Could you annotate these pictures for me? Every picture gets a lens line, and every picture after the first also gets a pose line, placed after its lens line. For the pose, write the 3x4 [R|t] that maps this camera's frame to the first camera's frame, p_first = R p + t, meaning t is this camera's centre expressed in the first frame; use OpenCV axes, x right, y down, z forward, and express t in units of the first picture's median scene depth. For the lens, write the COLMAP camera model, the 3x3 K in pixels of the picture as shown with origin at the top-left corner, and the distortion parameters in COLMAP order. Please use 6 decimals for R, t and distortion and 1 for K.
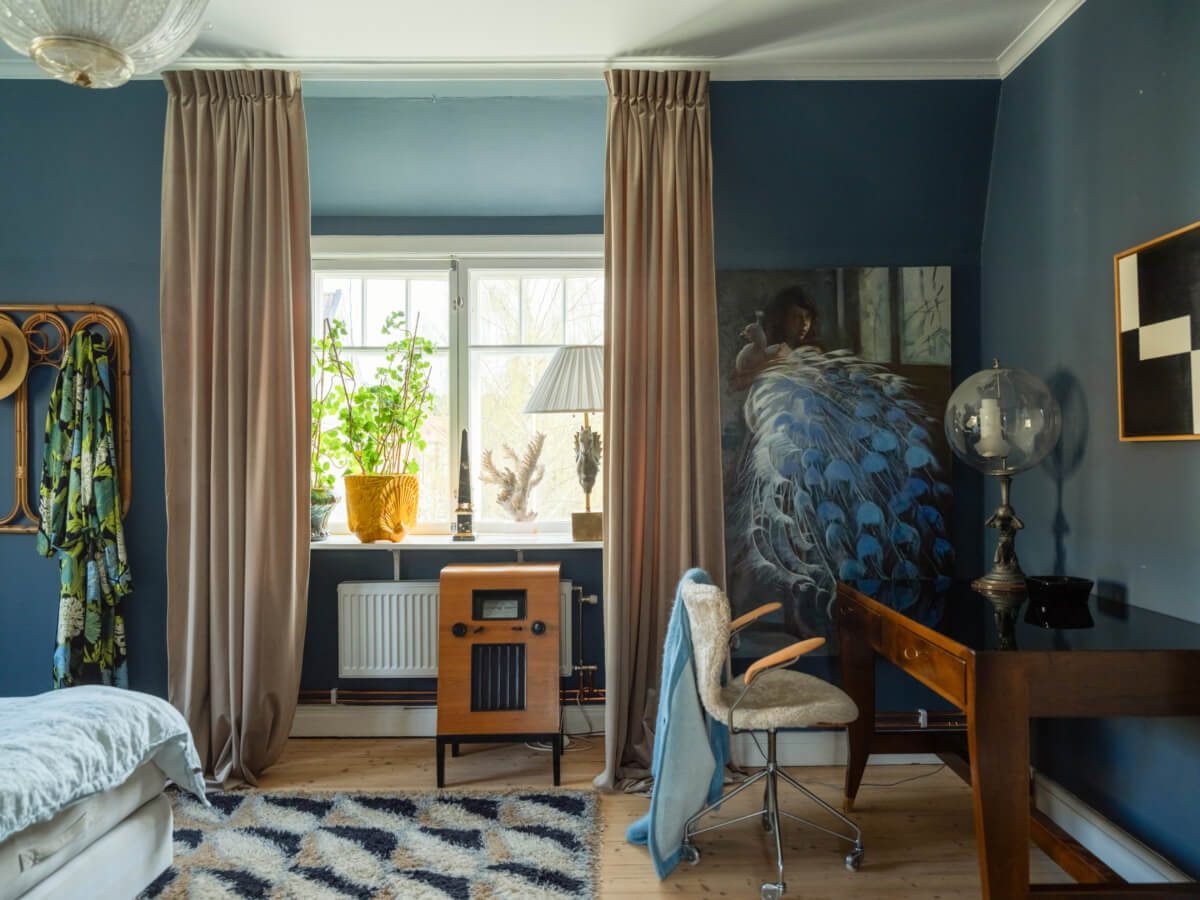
lens RADIAL K [[965.2, 0, 600.0], [0, 965.2, 450.0], [0, 0, 1]] dist [0.007069, -0.007586]
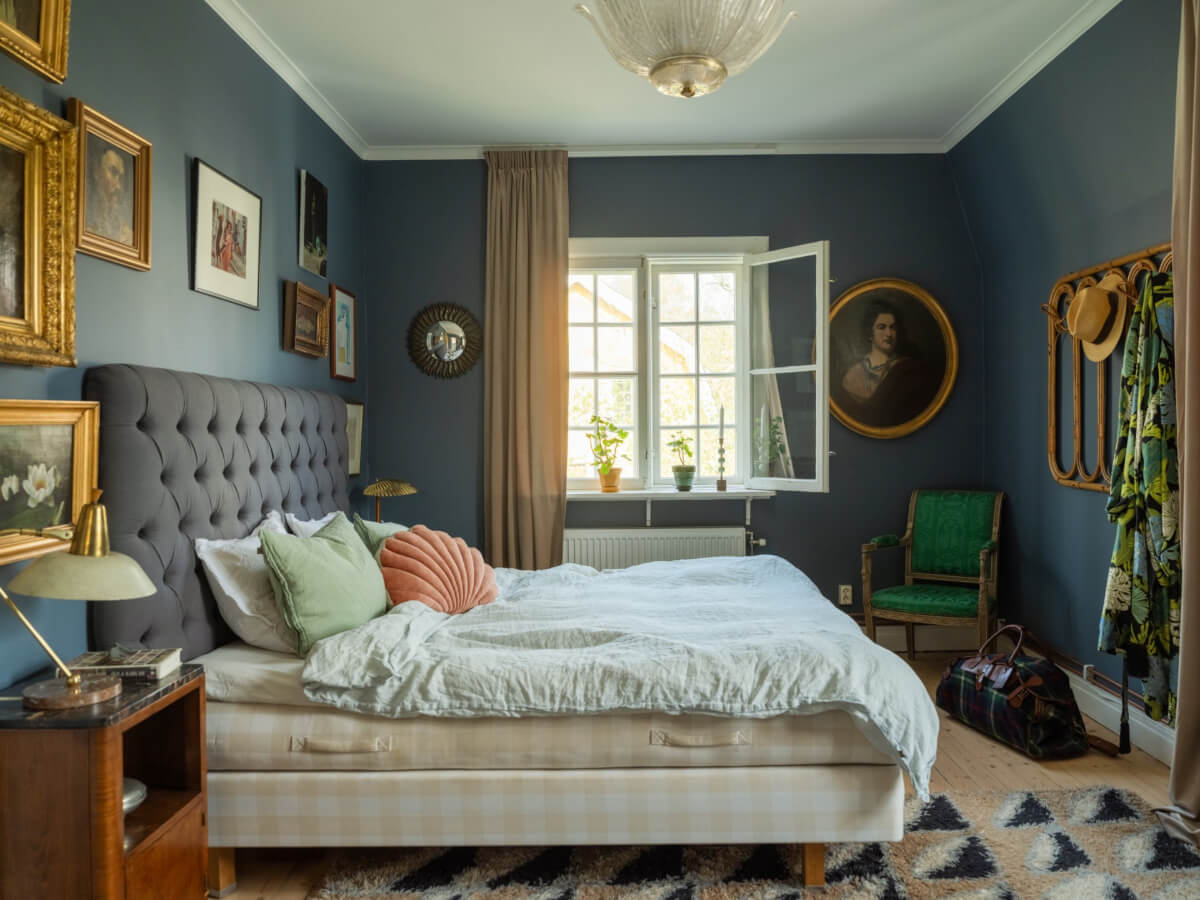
lens RADIAL K [[922.1, 0, 600.3], [0, 922.1, 432.0], [0, 0, 1]] dist [-0.006327, -0.002999]
pose [[-0.029002, 0.004984, -0.999567, 0.344080], [0.022827, 0.999730, 0.004322, 0.008035], [0.999319, -0.022691, -0.029108, 0.537080]]
